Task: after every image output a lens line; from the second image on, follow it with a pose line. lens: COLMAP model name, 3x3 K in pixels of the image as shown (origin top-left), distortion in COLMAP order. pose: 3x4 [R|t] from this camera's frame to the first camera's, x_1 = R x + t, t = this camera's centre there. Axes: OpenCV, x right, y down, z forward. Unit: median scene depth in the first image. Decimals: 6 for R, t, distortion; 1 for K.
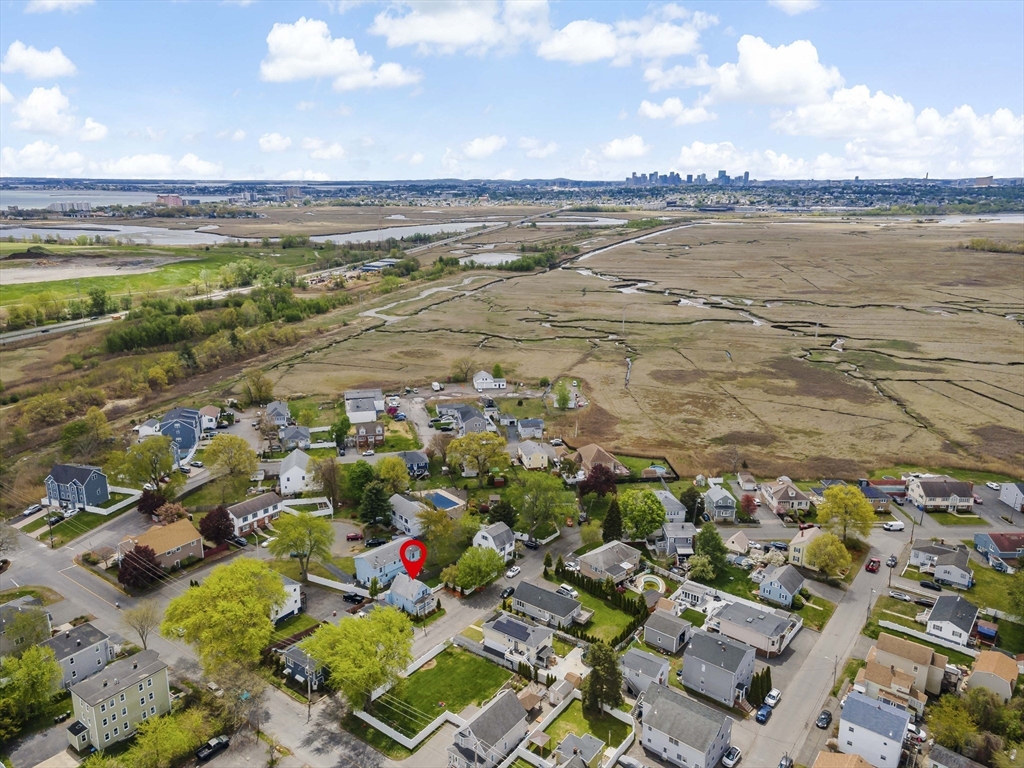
lens RADIAL K [[748.7, 0, 512.0], [0, 748.7, 384.0], [0, 0, 1]] dist [0.025657, 0.034019]
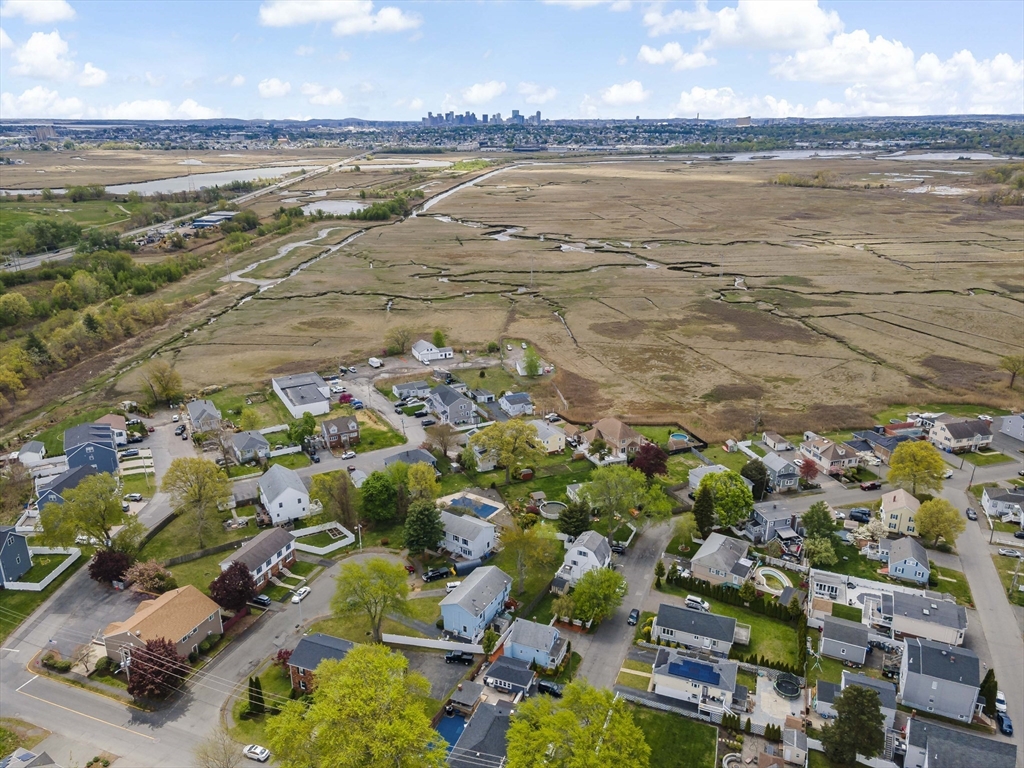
lens RADIAL K [[748.7, 0, 512.0], [0, 748.7, 384.0], [0, 0, 1]] dist [0.025657, 0.034019]
pose [[0.964939, -0.092402, 0.245670, -0.176737], [0.074378, 0.993880, 0.081677, -0.033429], [-0.251714, -0.060541, 0.965906, 0.130658]]
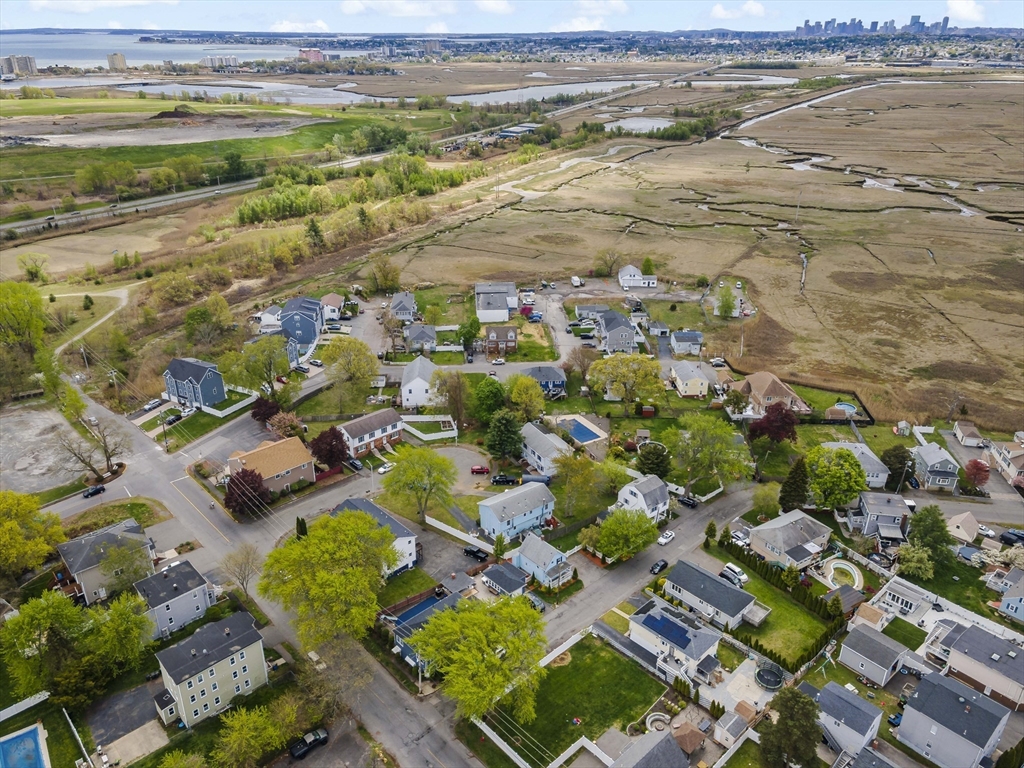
lens RADIAL K [[750.8, 0, 512.0], [0, 750.8, 384.0], [0, 0, 1]] dist [0.022394, 0.031288]
pose [[0.983916, 0.073790, -0.162679, -0.024783], [-0.045064, 0.983771, 0.173675, -0.030190], [0.172854, -0.163551, 0.971274, 0.113116]]
